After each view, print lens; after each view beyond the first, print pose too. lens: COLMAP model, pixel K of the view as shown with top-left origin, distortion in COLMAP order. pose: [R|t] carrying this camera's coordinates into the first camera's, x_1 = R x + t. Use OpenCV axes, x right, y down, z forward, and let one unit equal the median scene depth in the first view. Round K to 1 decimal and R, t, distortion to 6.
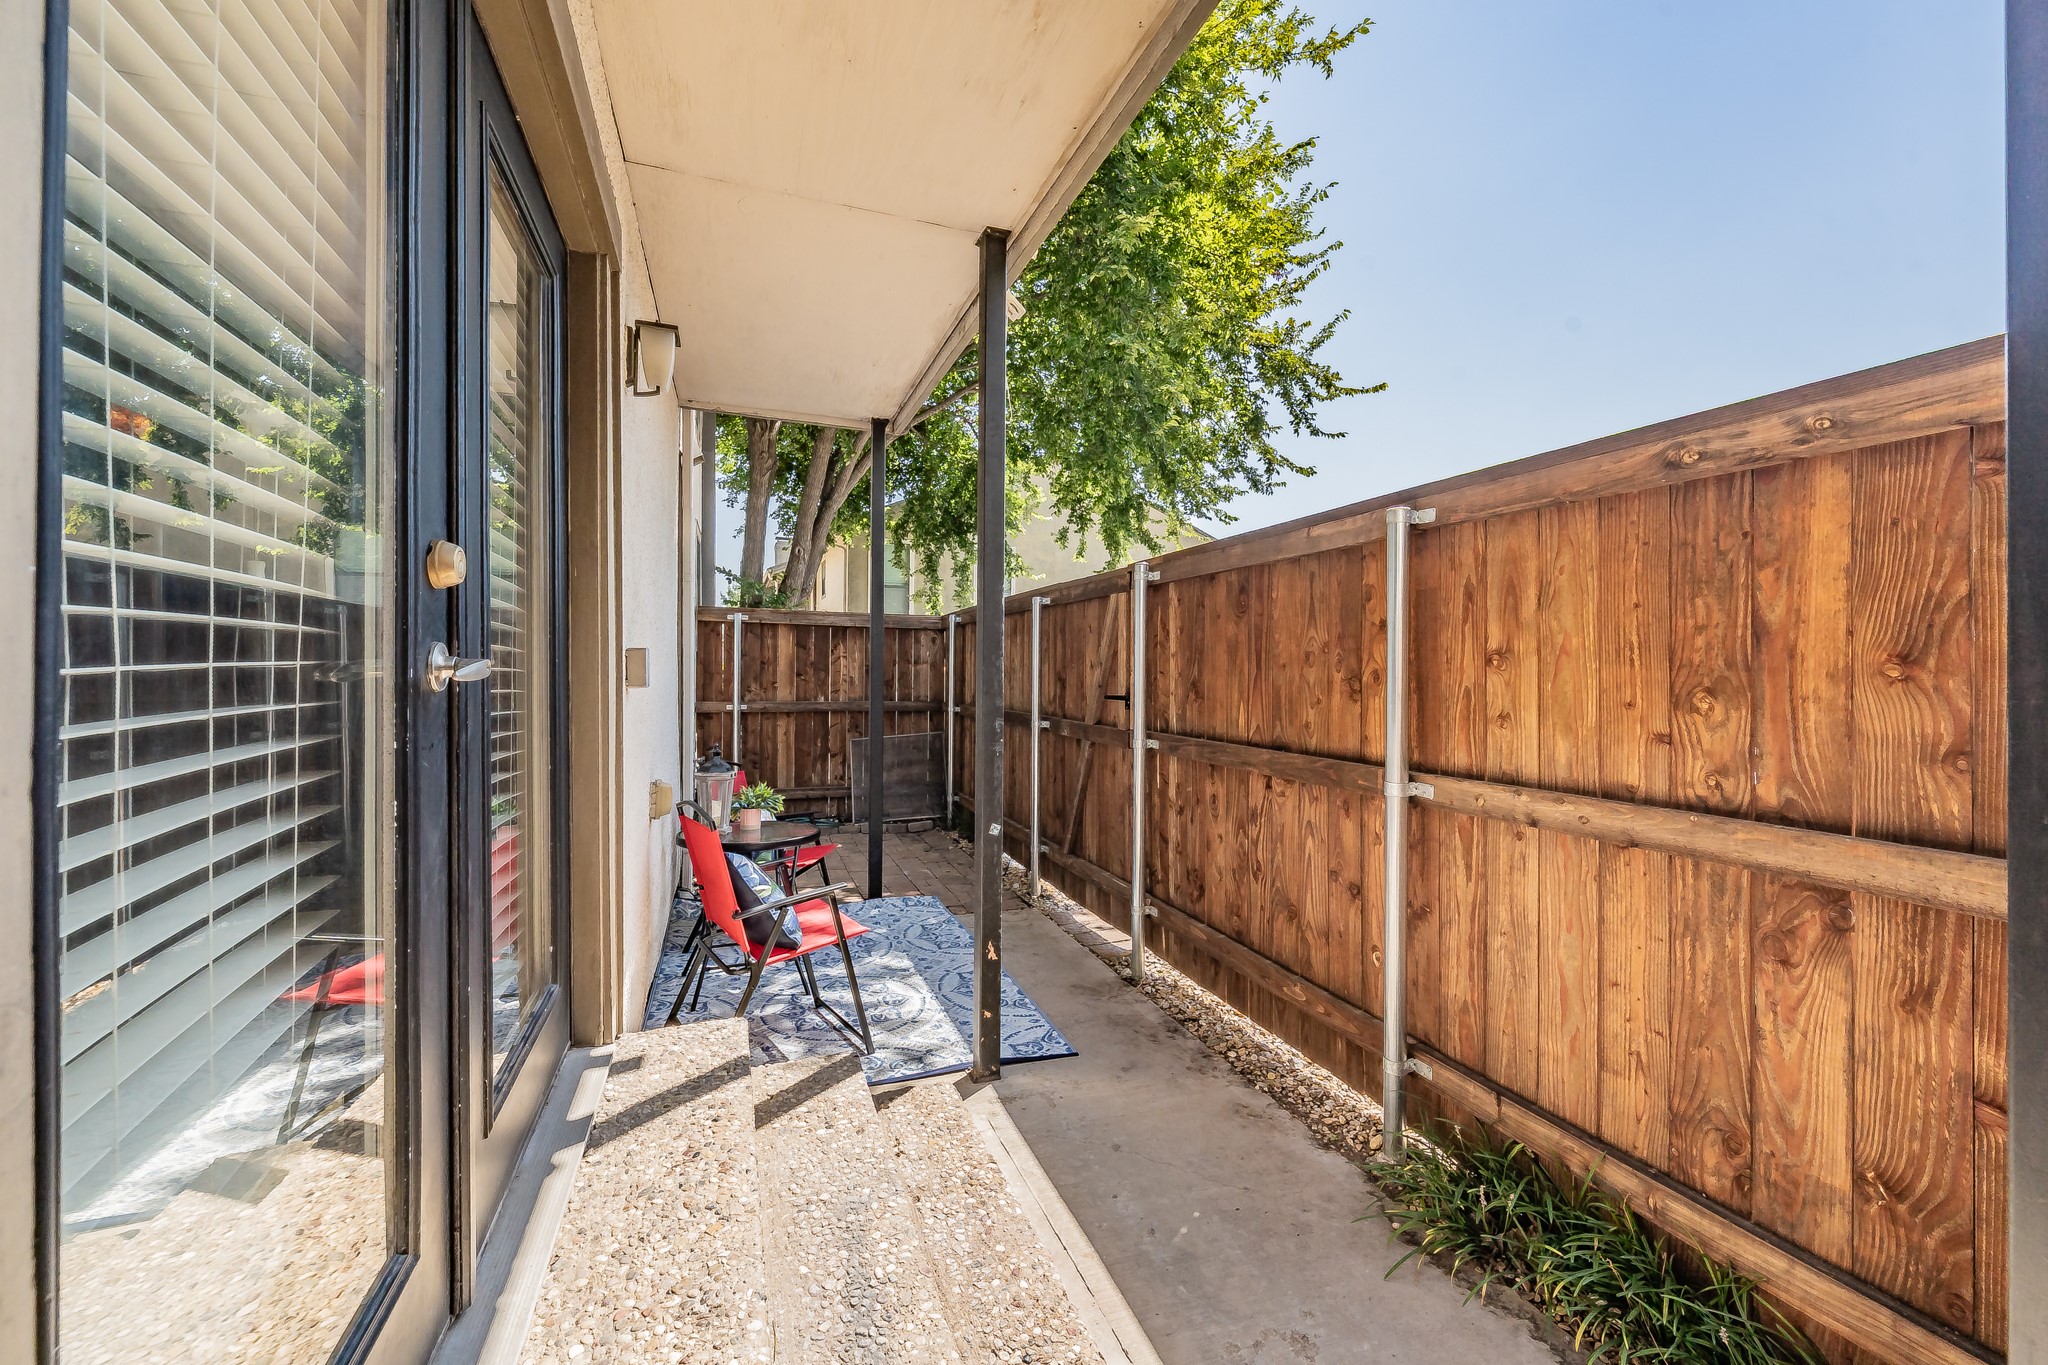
lens RADIAL K [[825.1, 0, 1024.5], [0, 825.1, 668.1], [0, 0, 1]] dist [0.001283, -0.000077]
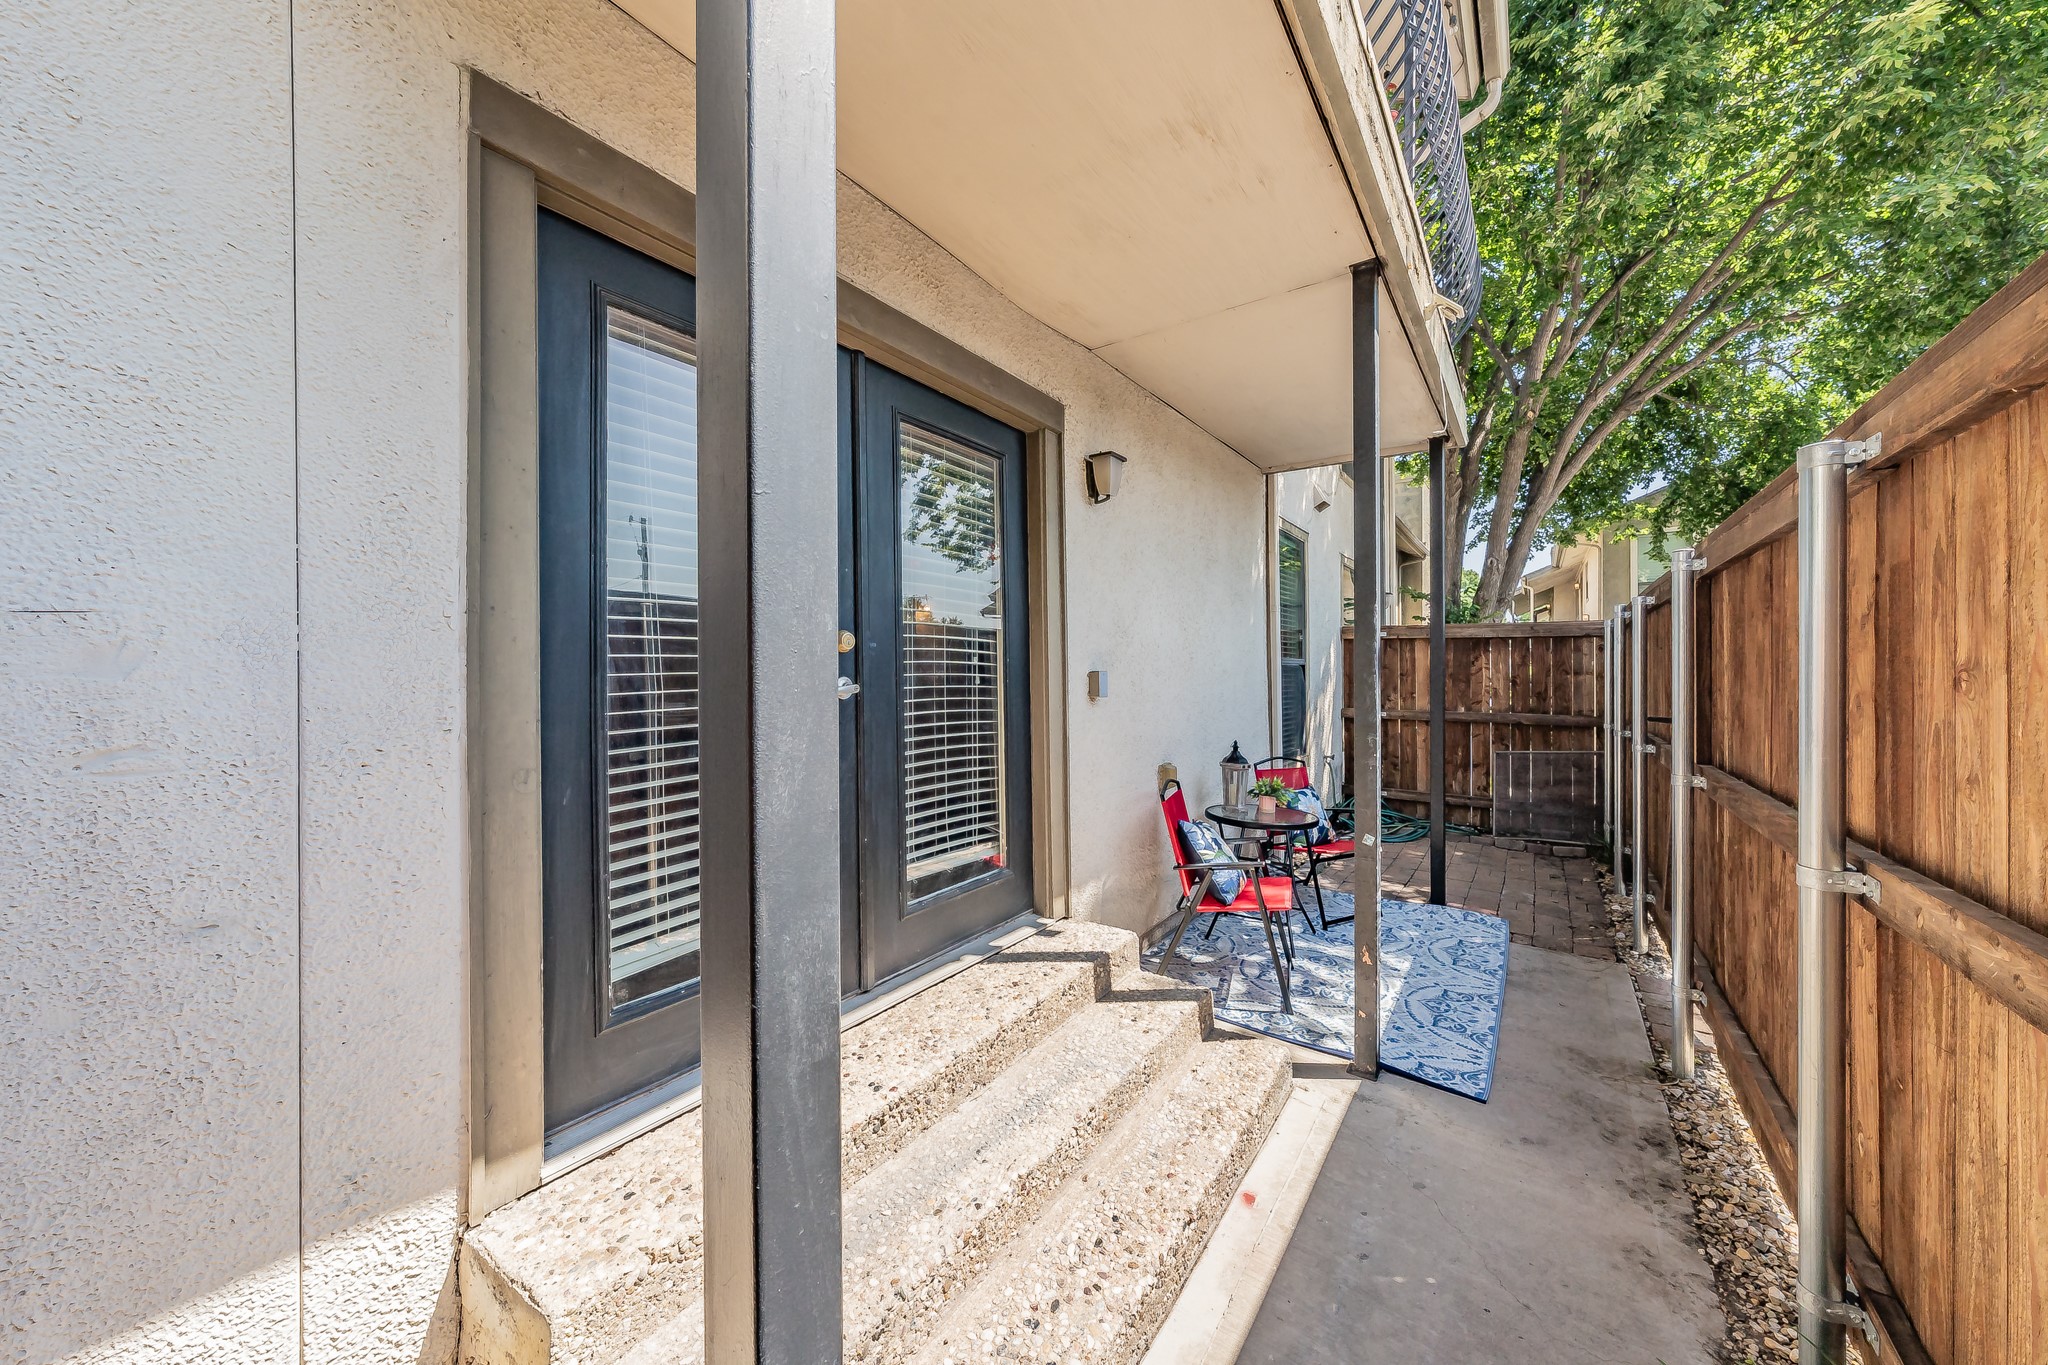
lens RADIAL K [[711.8, 0, 1024.1], [0, 711.8, 683.3], [0, 0, 1]] dist [-0.002626, -0.000021]
pose [[0.557621, 0.004163, -0.830085, 0.354050], [0.004247, 0.999960, 0.007867, -0.008439], [0.830085, -0.007912, 0.557581, 0.107073]]
